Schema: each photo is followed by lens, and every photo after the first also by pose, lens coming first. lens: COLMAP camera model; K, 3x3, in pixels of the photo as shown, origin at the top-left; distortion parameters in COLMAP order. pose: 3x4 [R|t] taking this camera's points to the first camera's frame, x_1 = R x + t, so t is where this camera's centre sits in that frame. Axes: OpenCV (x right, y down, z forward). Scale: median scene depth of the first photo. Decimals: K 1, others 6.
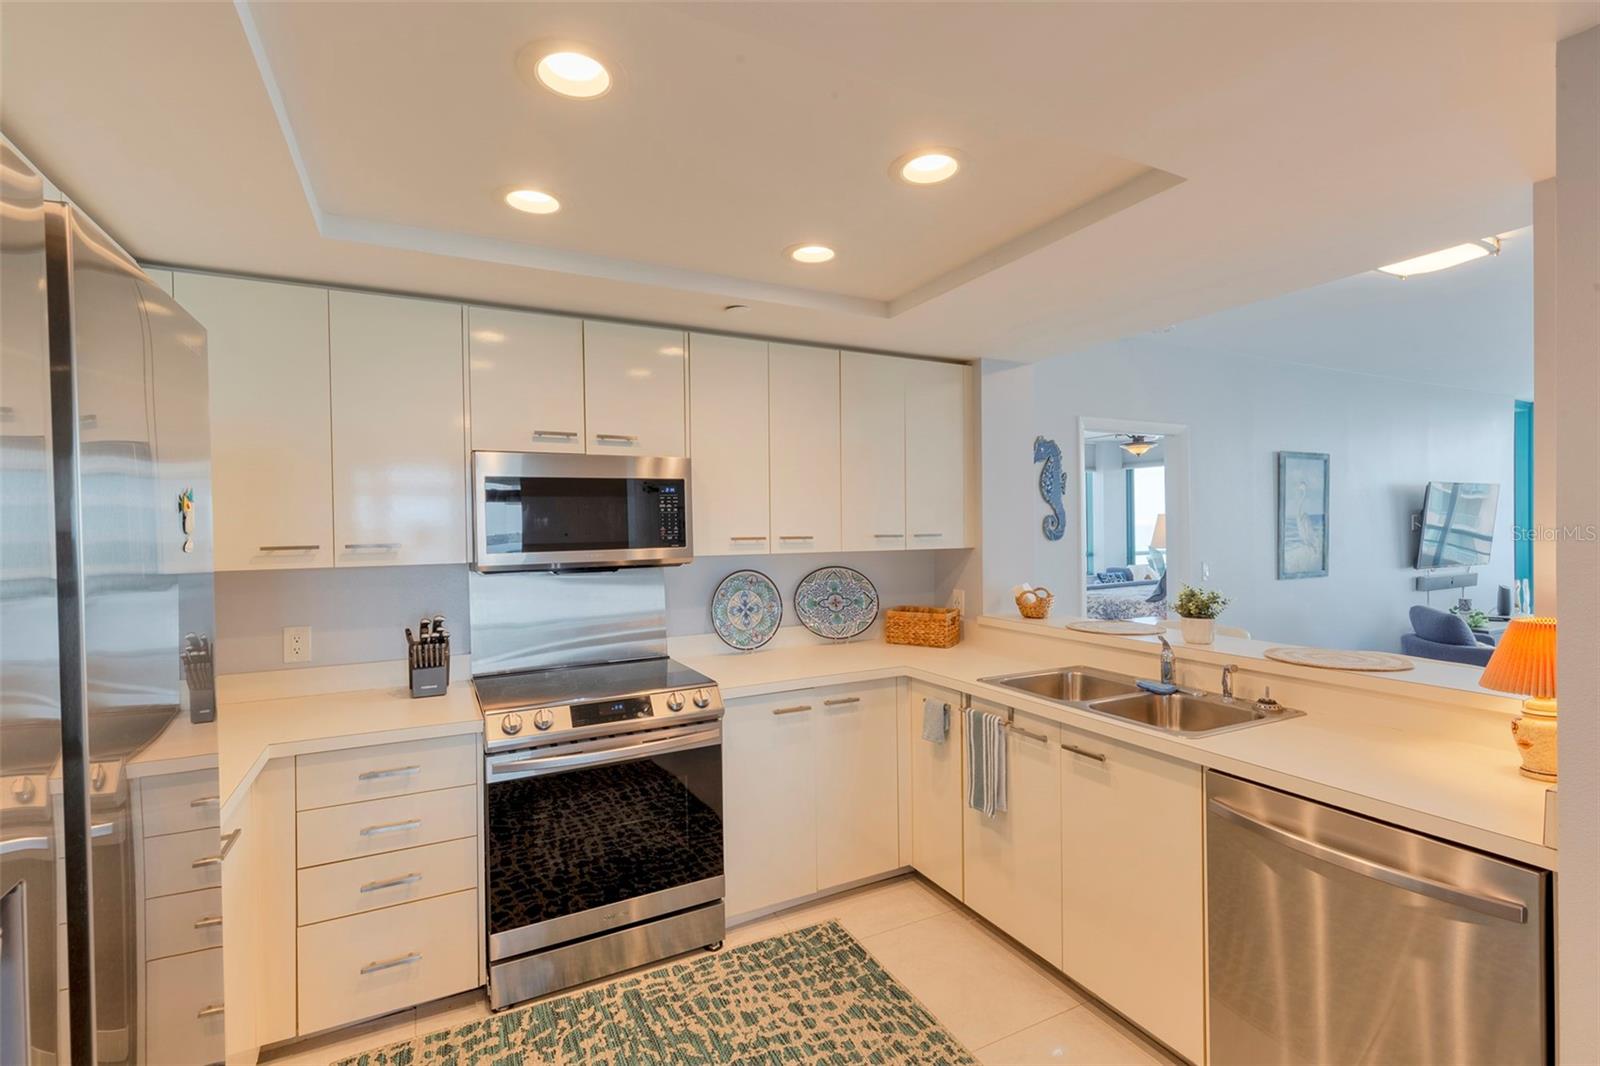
lens RADIAL K [[725.9, 0, 800.0], [0, 725.9, 533.0], [0, 0, 1]] dist [0.000040, 0.000093]
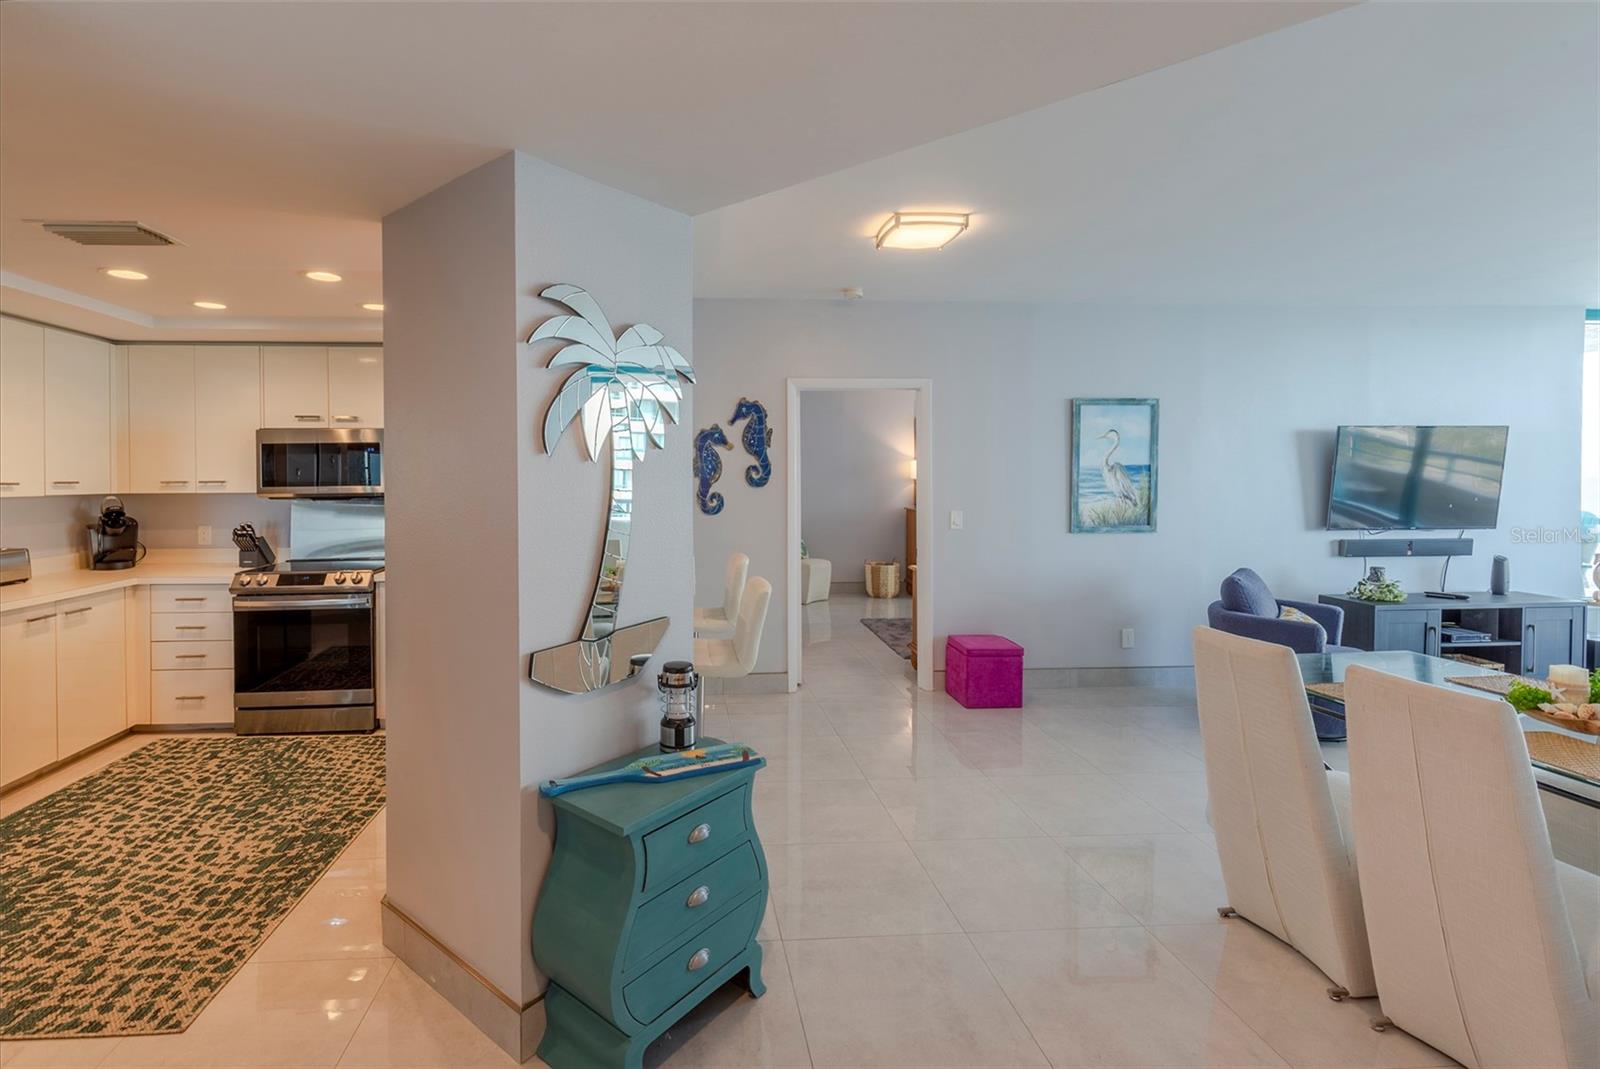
lens RADIAL K [[808.6, 0, 800.4], [0, 808.6, 489.7], [0, 0, 1]] dist [-0.000699, 0.000036]
pose [[0.912659, 0.012615, -0.408528, 1.464475], [-0.010343, 0.999916, 0.007769, 0.005607], [0.408592, -0.002865, 0.912713, -0.241017]]
